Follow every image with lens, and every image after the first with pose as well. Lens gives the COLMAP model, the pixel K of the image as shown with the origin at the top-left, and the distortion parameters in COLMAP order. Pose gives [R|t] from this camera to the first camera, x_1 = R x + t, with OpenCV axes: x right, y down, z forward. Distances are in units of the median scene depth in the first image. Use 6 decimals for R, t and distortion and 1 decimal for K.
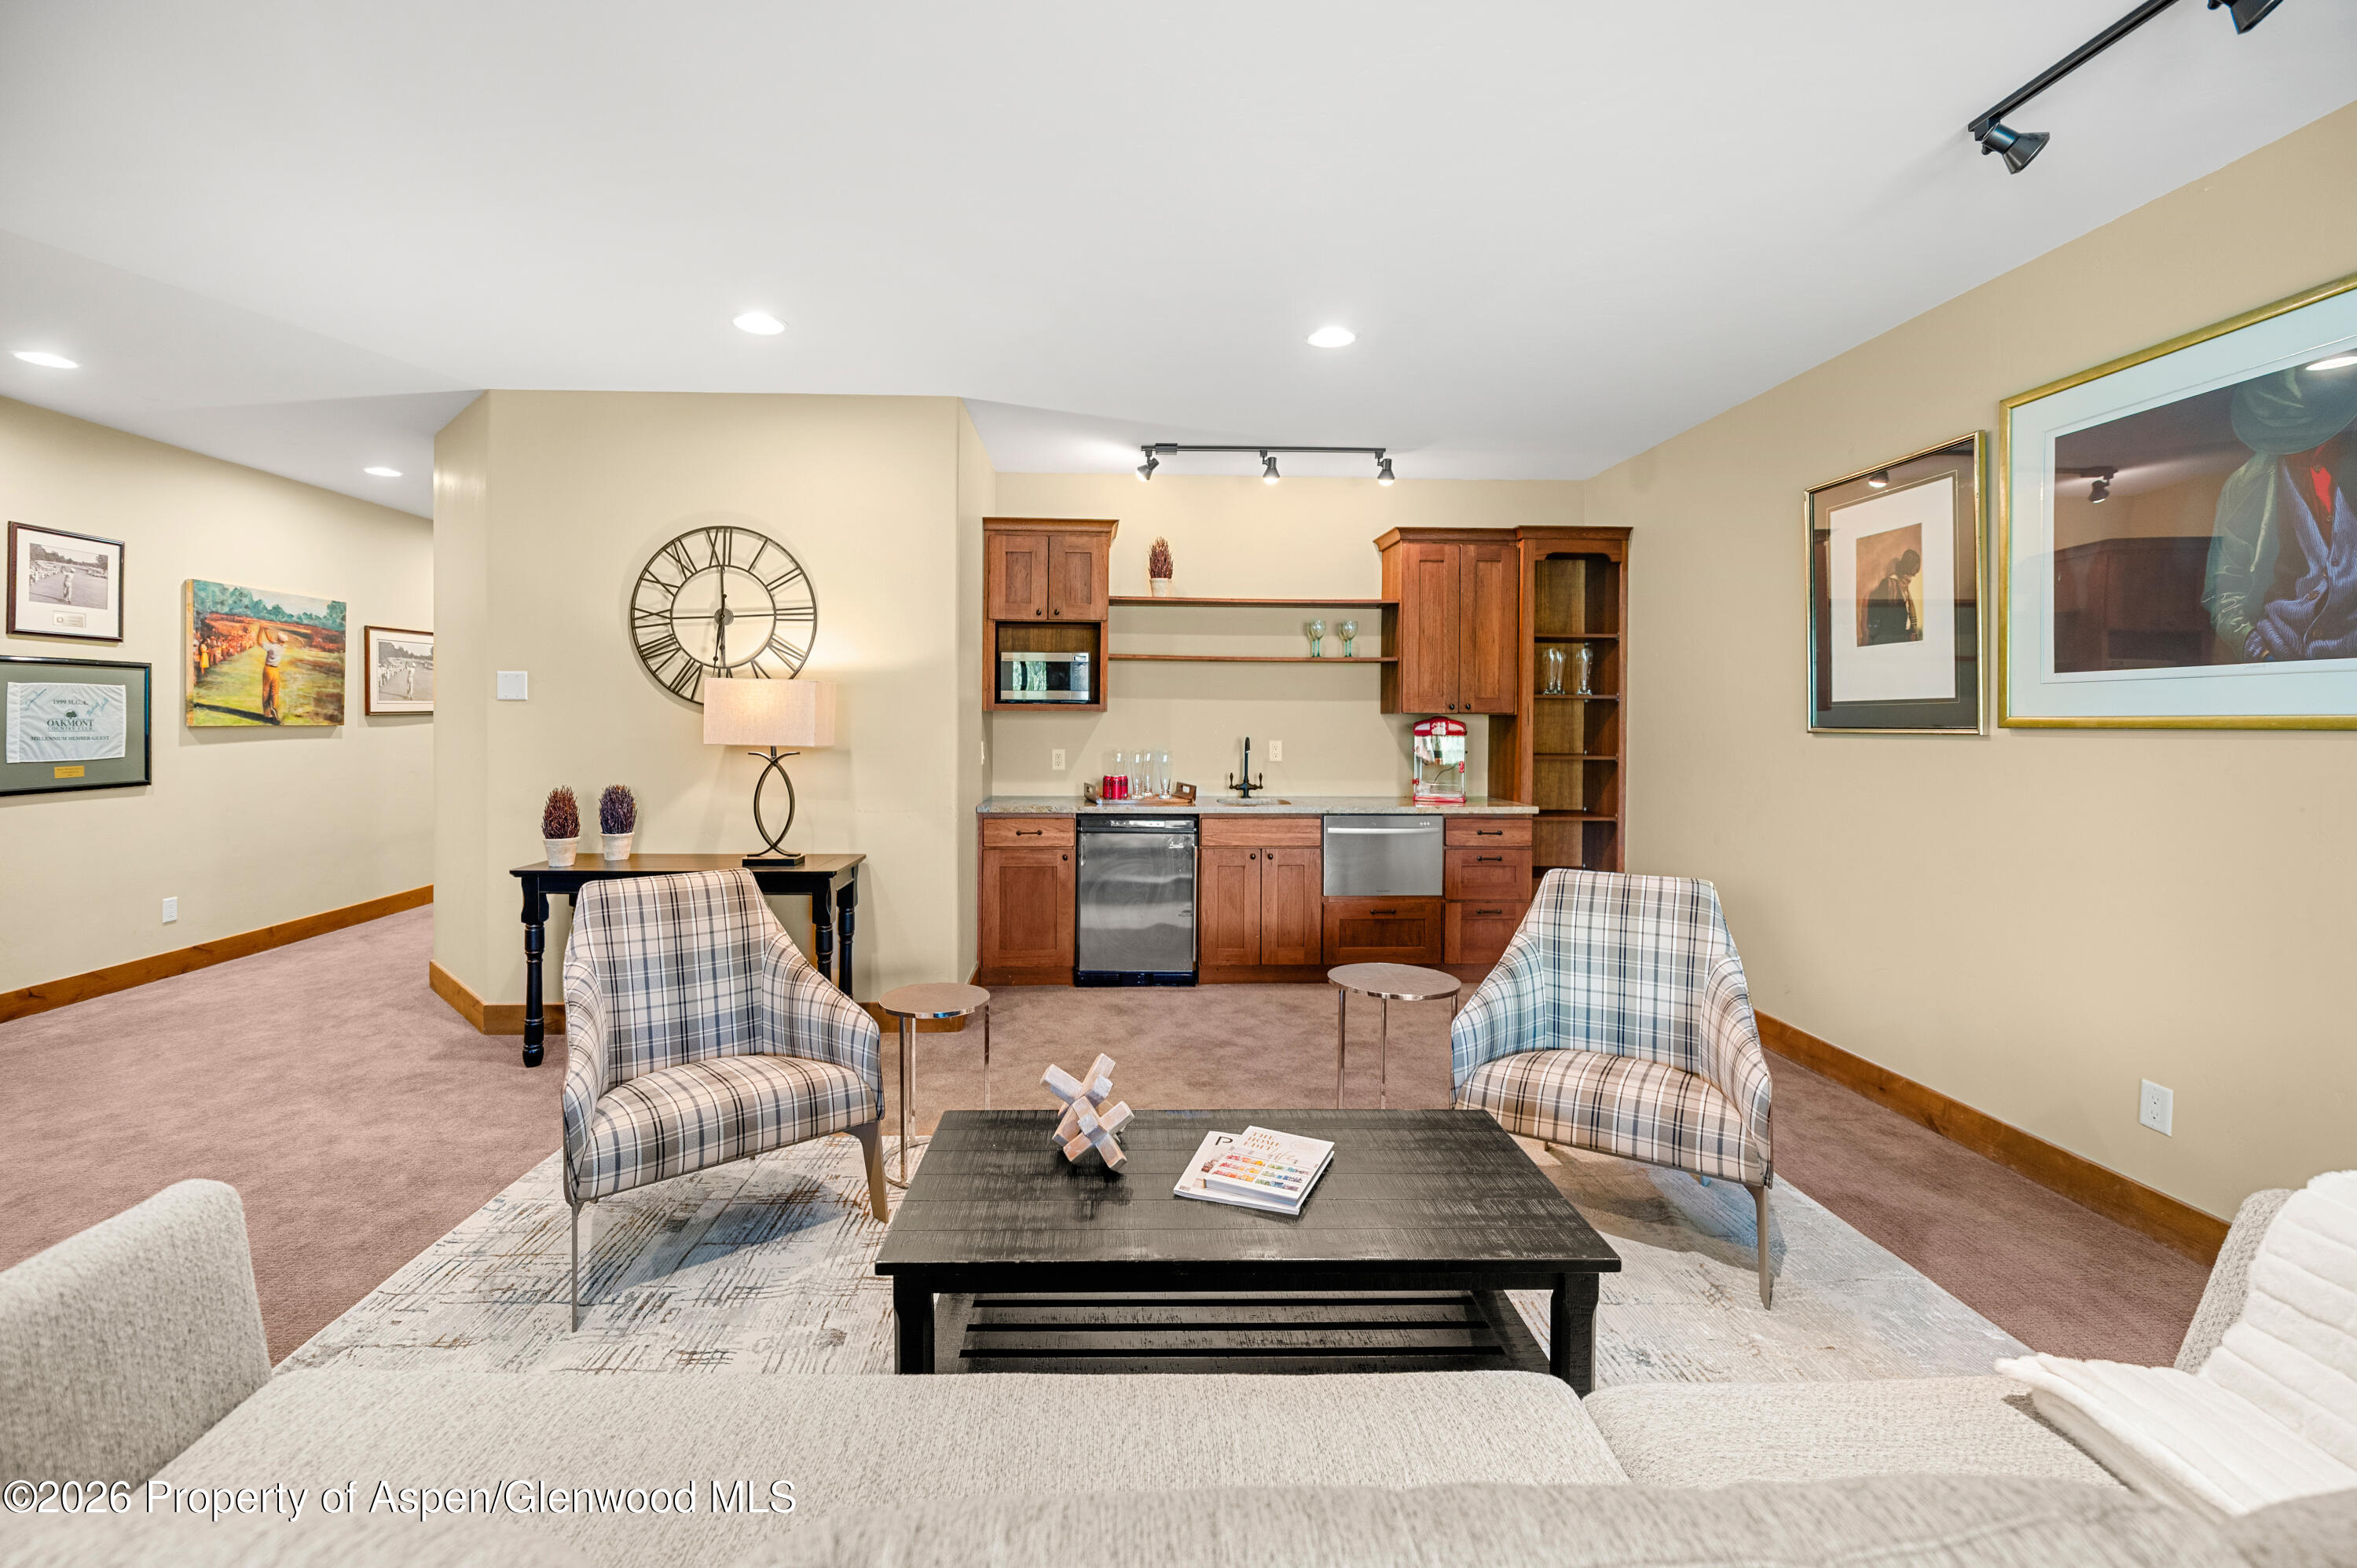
lens RADIAL K [[973.7, 0, 1173.4], [0, 973.7, 732.1], [0, 0, 1]] dist [-0.006575, -0.000029]
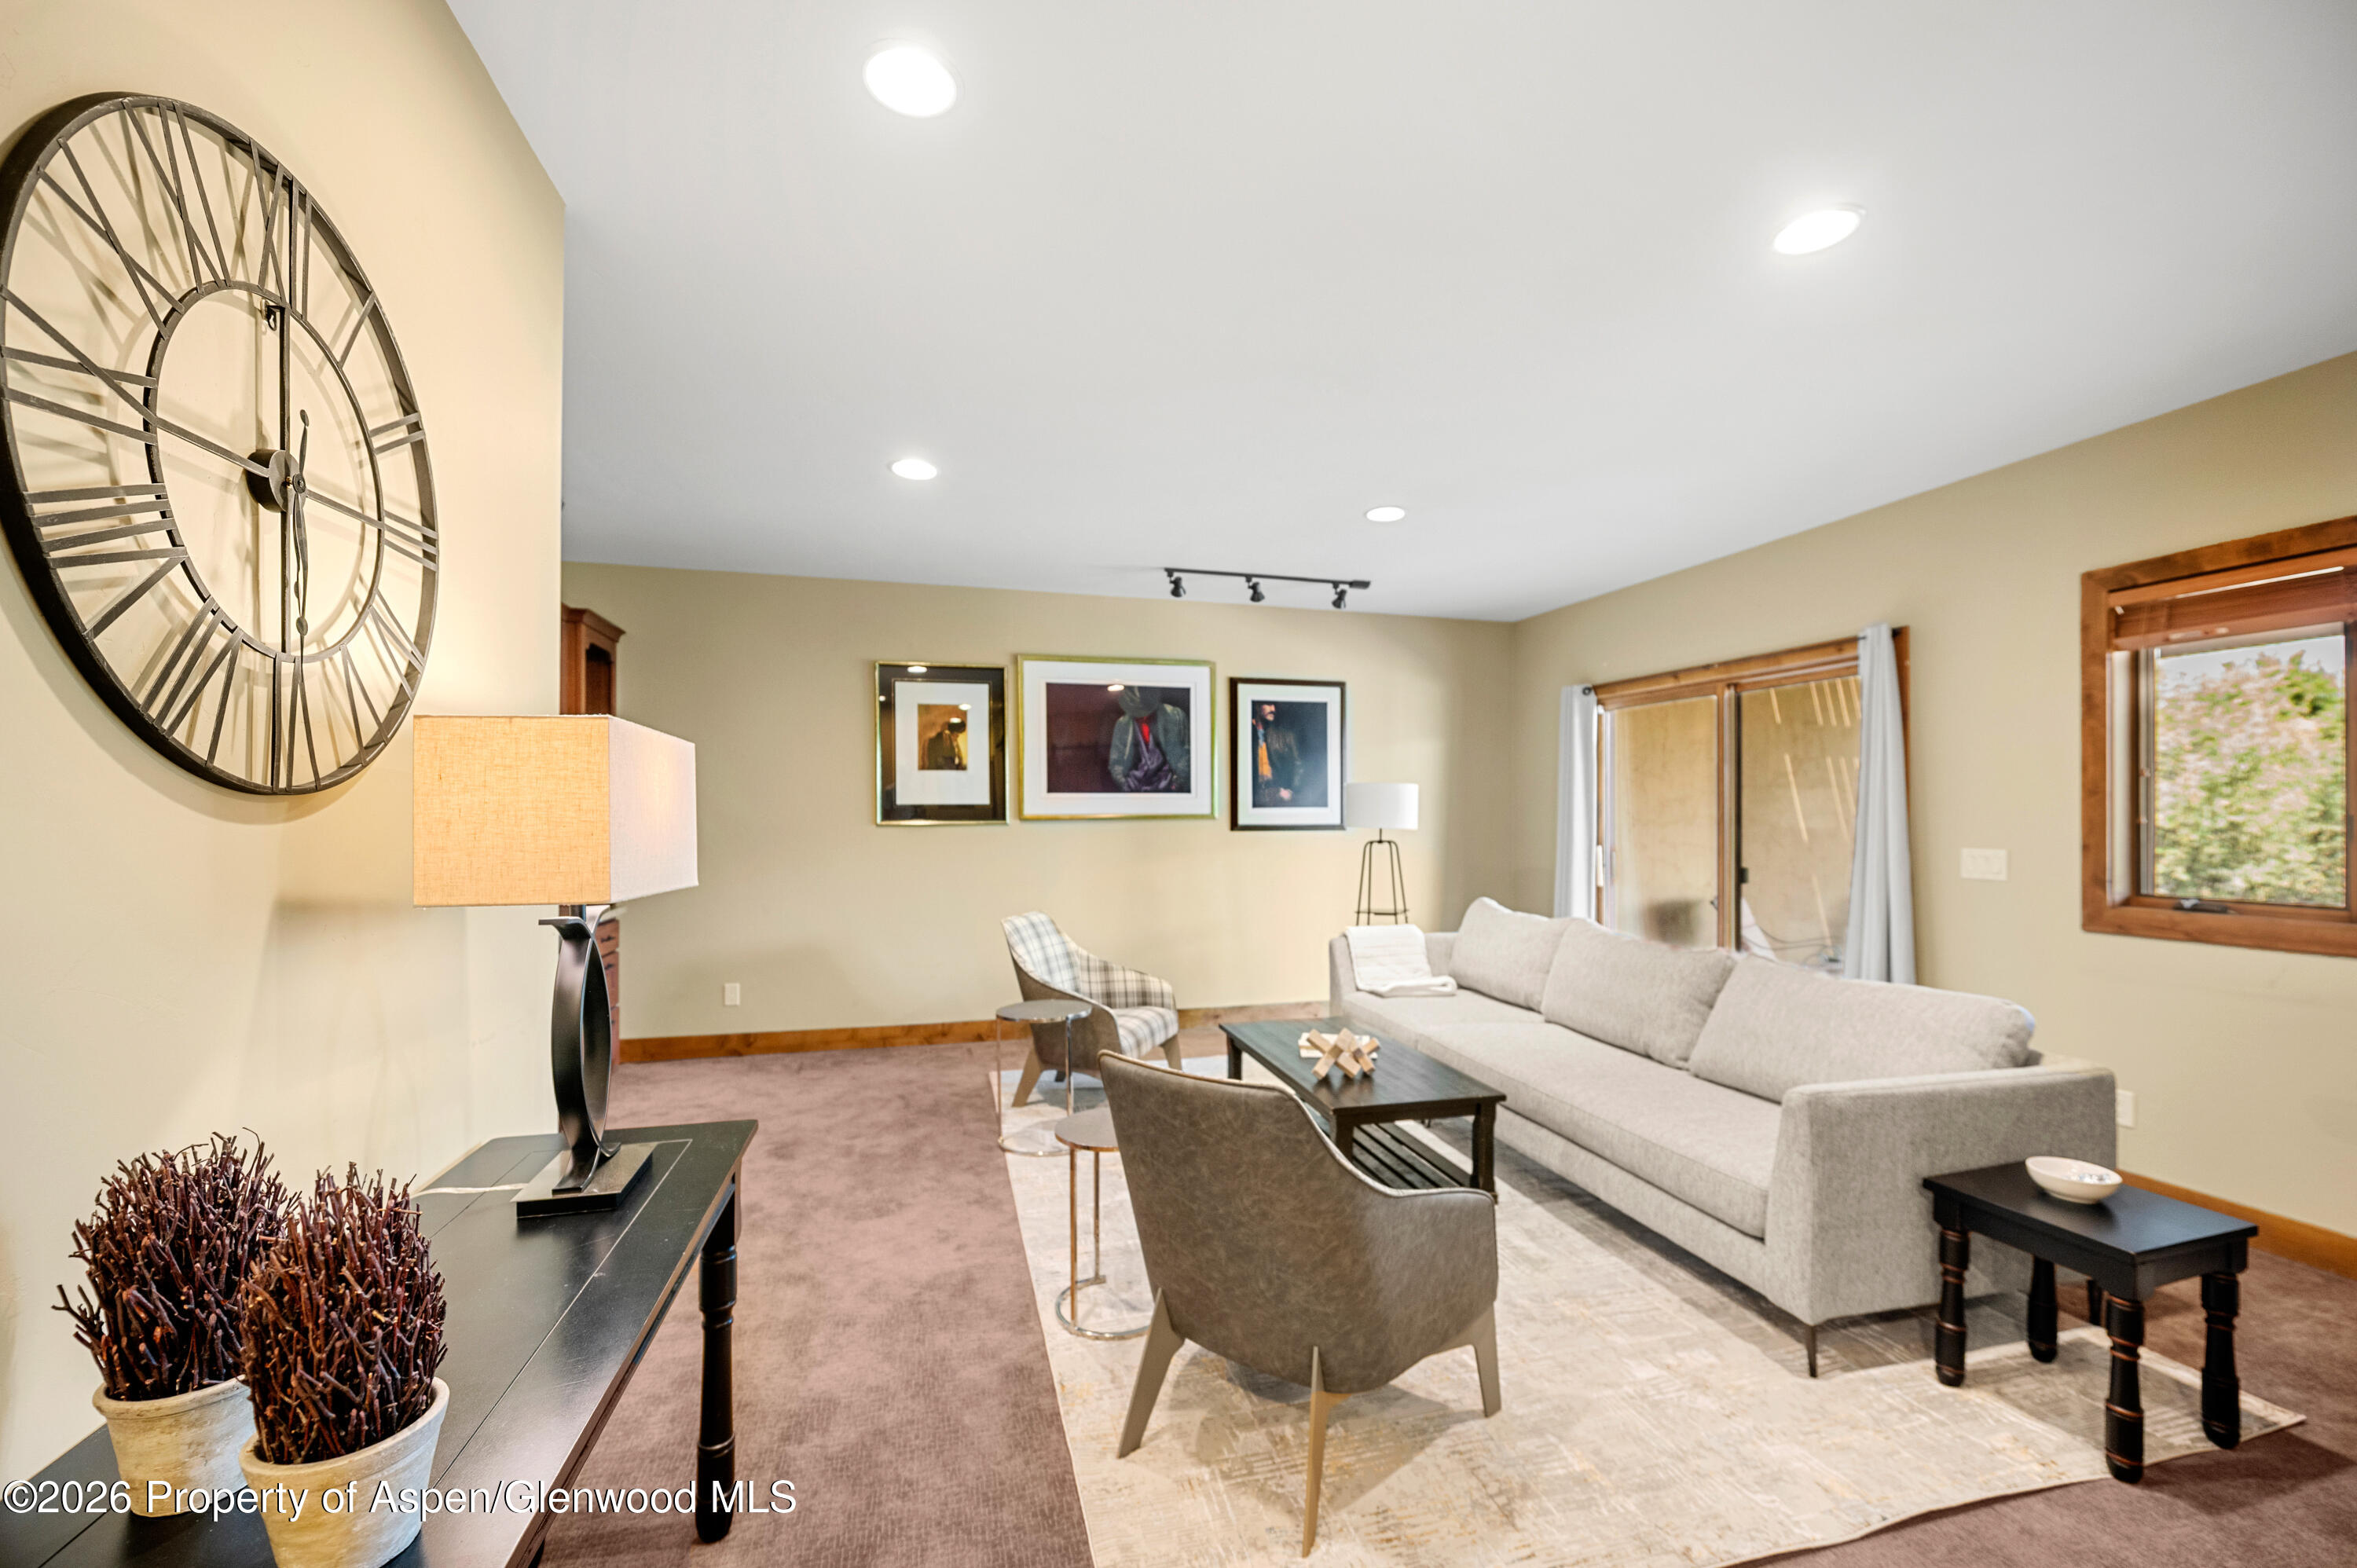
lens RADIAL K [[955.0, 0, 1178.5], [0, 955.0, 784.0], [0, 0, 1]] dist [-0.000922, -0.000106]
pose [[-0.219340, 0.025412, 0.975317, -0.749337], [0.015298, 0.999627, -0.022605, -0.018141], [-0.975528, 0.009962, -0.219647, 0.734244]]
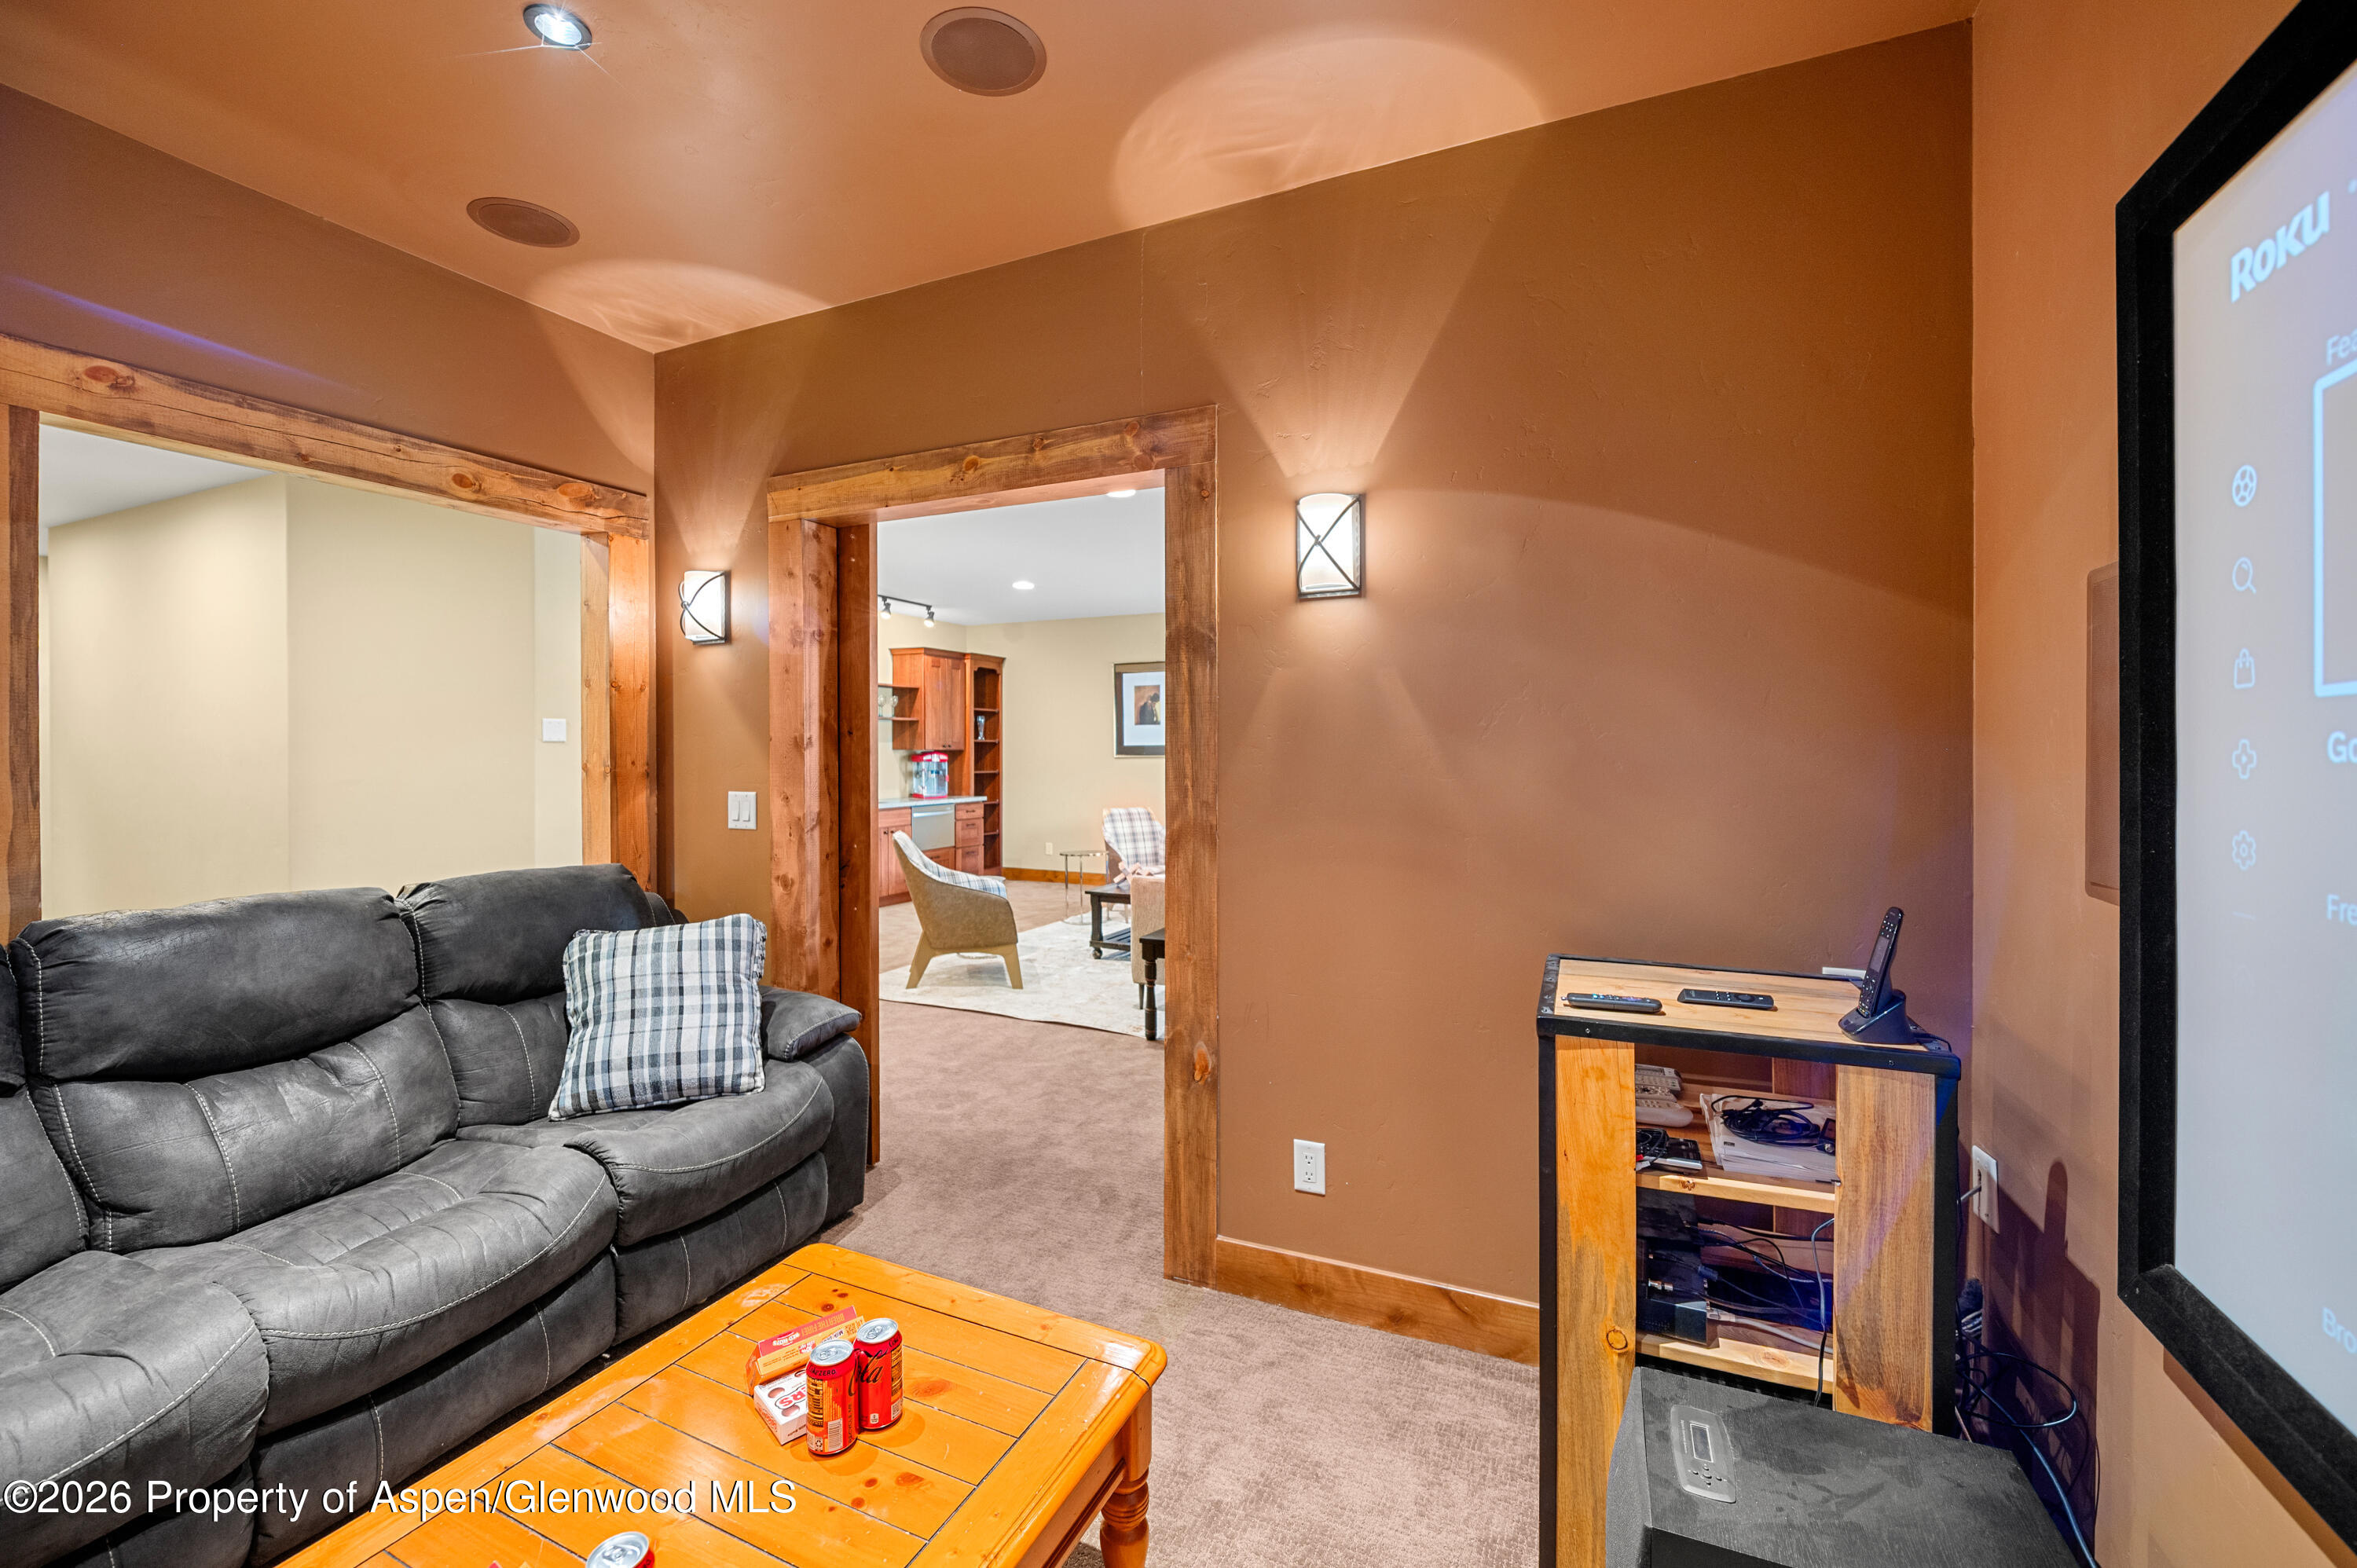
lens RADIAL K [[964.7, 0, 1180.9], [0, 964.7, 752.3], [0, 0, 1]] dist [-0.004049, -0.000360]
pose [[0.442532, -0.005466, 0.896736, -1.315943], [0.014756, 0.999890, -0.001188, -0.005544], [-0.896631, 0.013757, 0.442565, -0.244863]]
